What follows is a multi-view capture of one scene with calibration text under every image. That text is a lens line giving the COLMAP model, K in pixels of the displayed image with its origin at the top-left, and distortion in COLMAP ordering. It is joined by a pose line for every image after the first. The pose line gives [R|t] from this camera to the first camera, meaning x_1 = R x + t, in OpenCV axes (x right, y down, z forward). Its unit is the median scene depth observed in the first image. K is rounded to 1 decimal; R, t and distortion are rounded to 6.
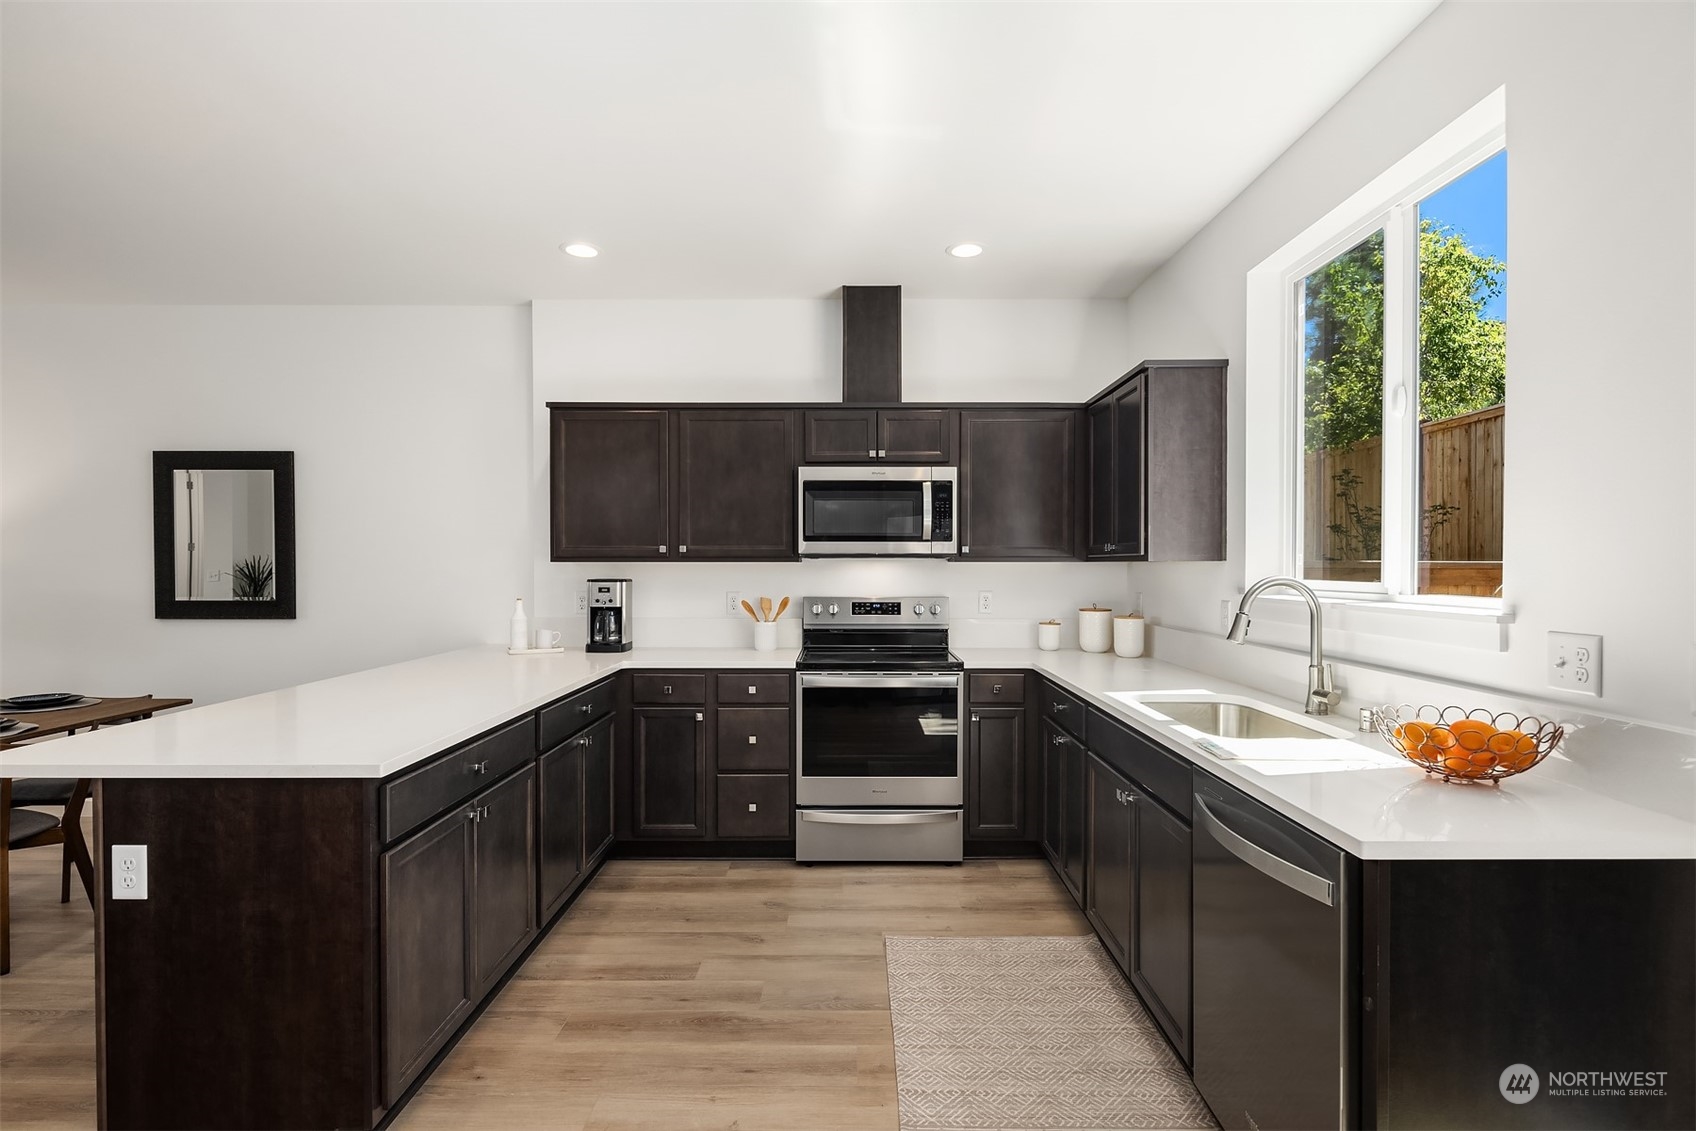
lens RADIAL K [[817.3, 0, 848.0], [0, 817.3, 565.5], [0, 0, 1]] dist [0.000771, -0.000377]
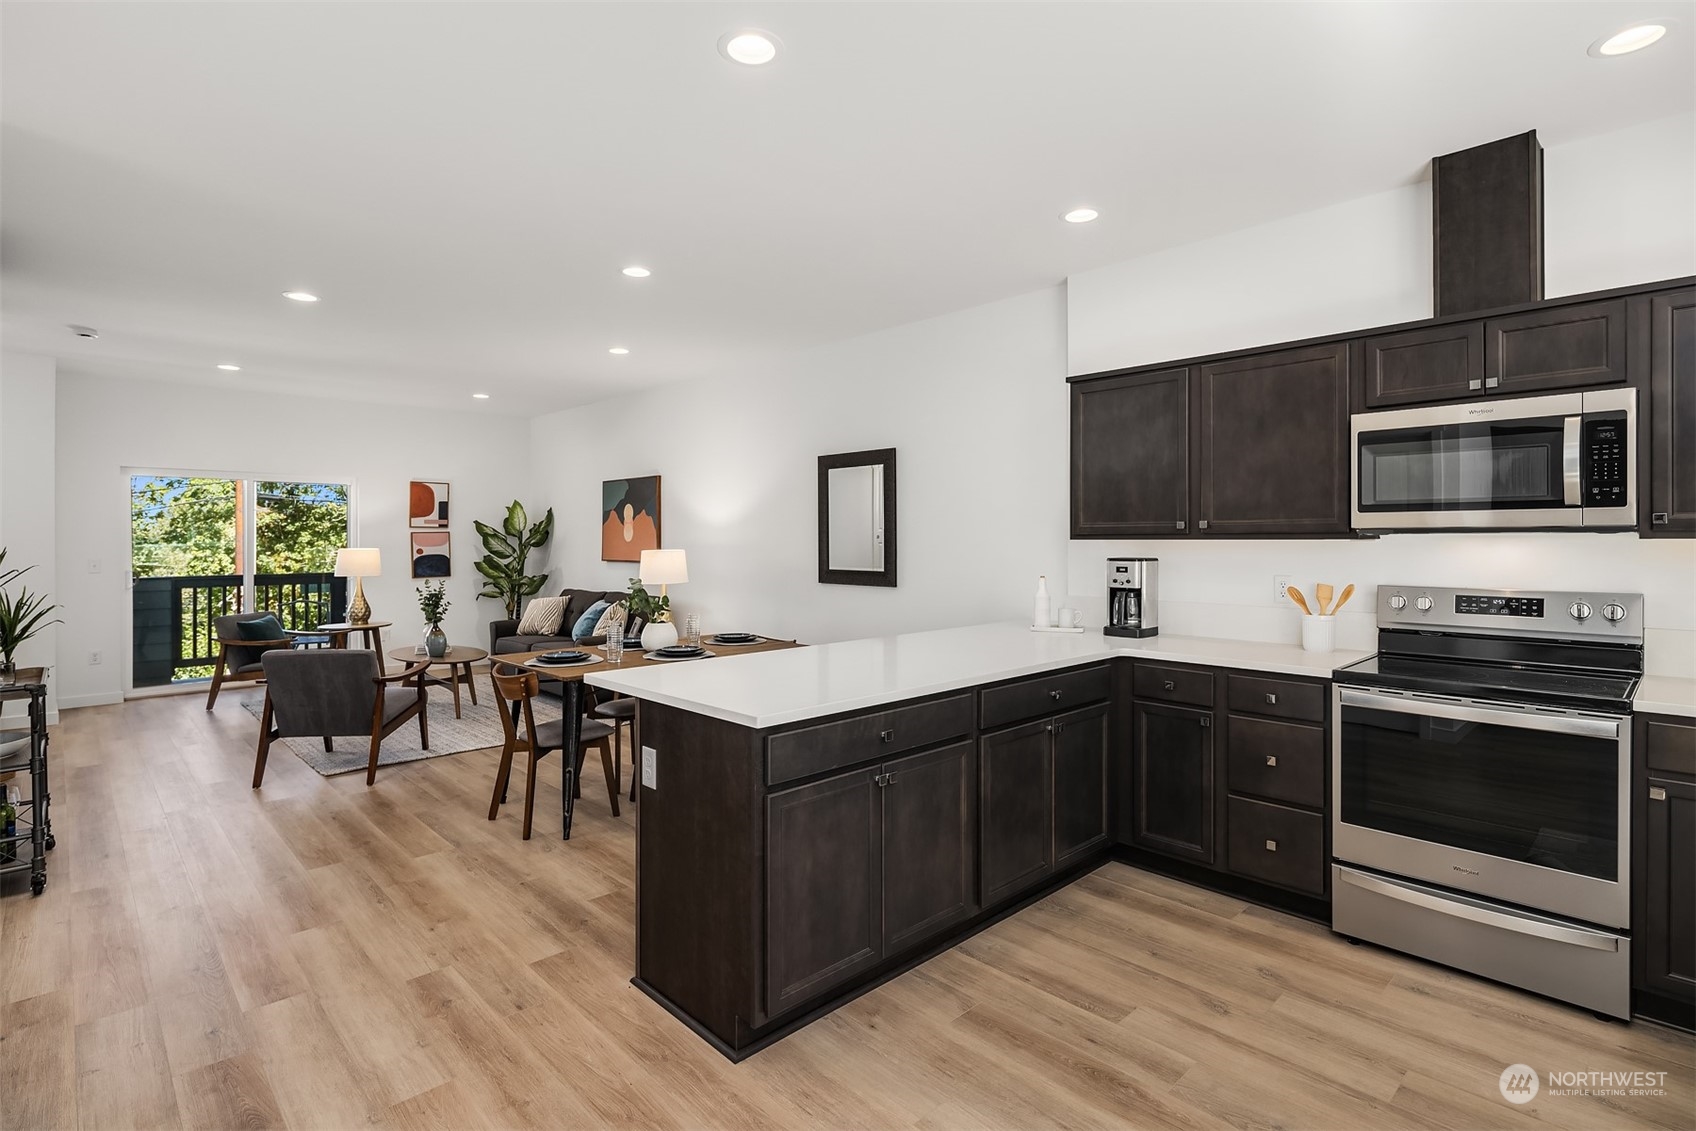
lens RADIAL K [[824.2, 0, 852.8], [0, 824.2, 533.9], [0, 0, 1]] dist [-0.000515, -0.001084]
pose [[0.692430, -0.006362, -0.721457, 0.183514], [0.001163, 0.999970, -0.007701, -0.004323], [0.721485, 0.004493, 0.692416, 0.139363]]
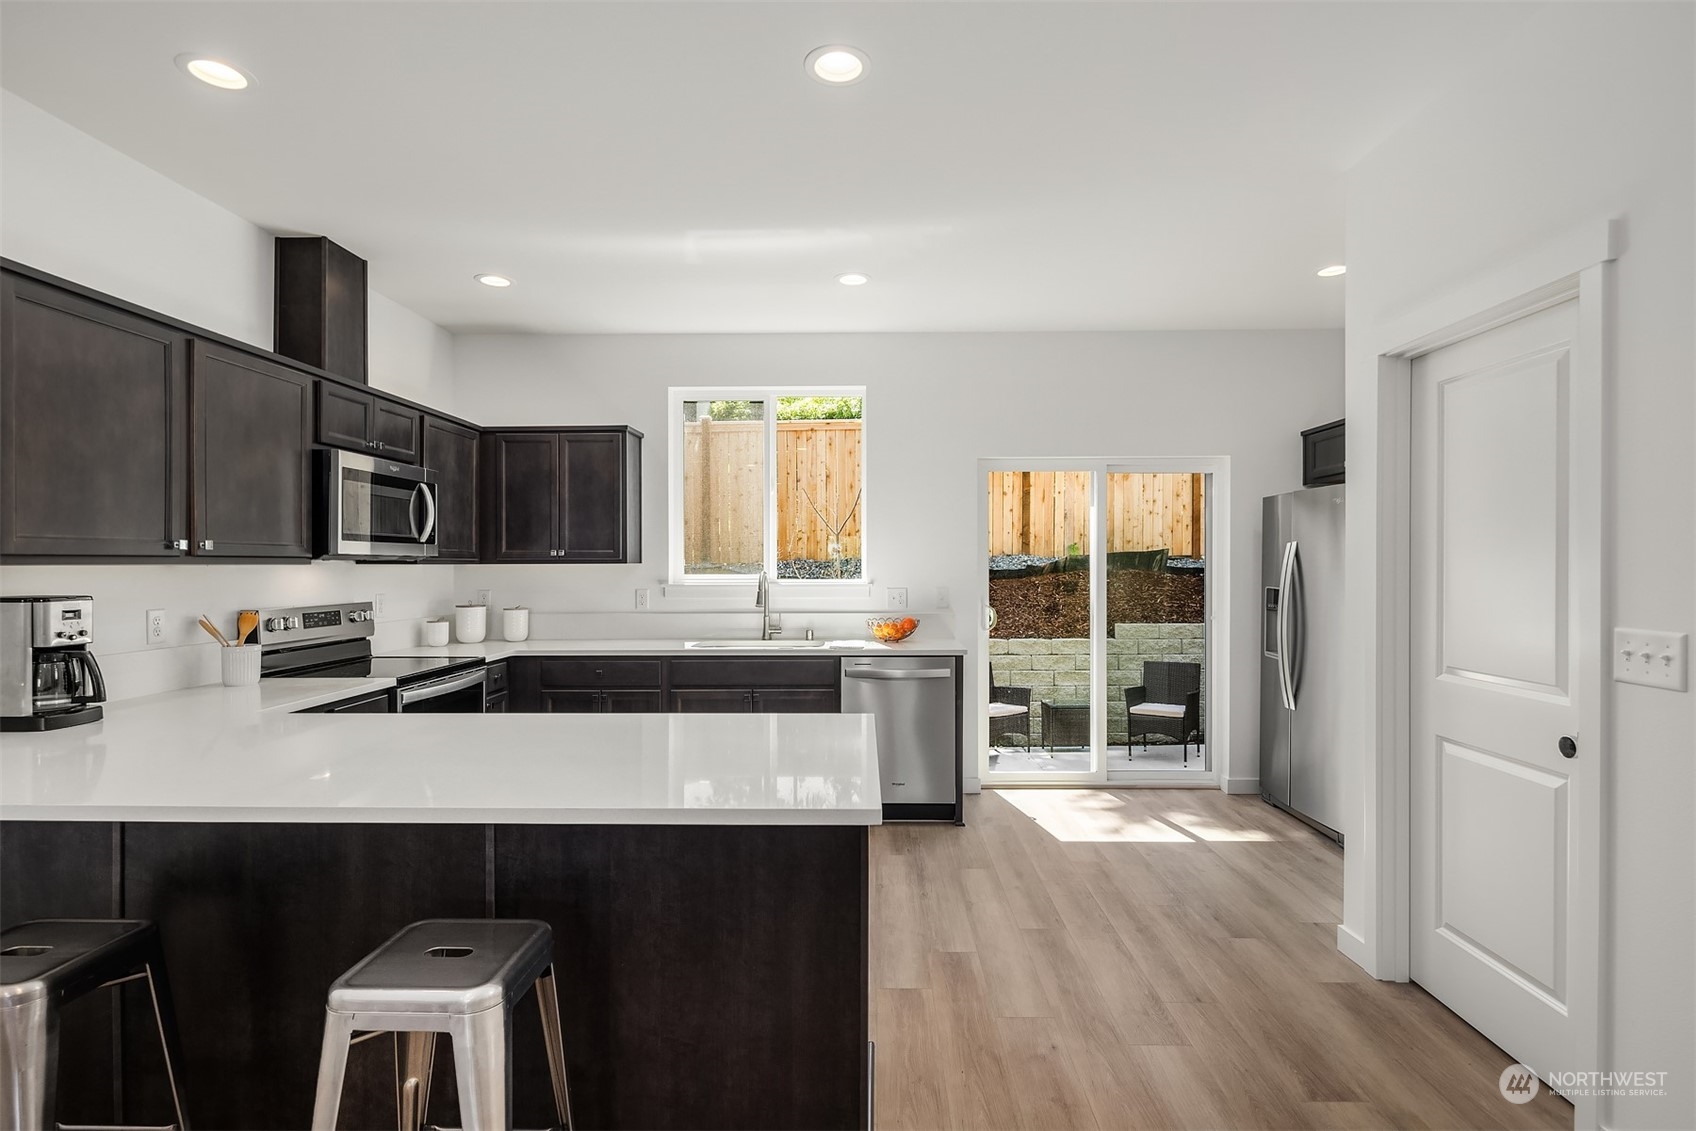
lens RADIAL K [[817.3, 0, 848.0], [0, 817.3, 565.5], [0, 0, 1]] dist [0.000771, -0.000377]
pose [[0.029448, -0.001142, 0.999566, -0.928679], [0.003658, 0.999993, 0.001035, -0.002999], [-0.999560, 0.003626, 0.029452, 0.486288]]
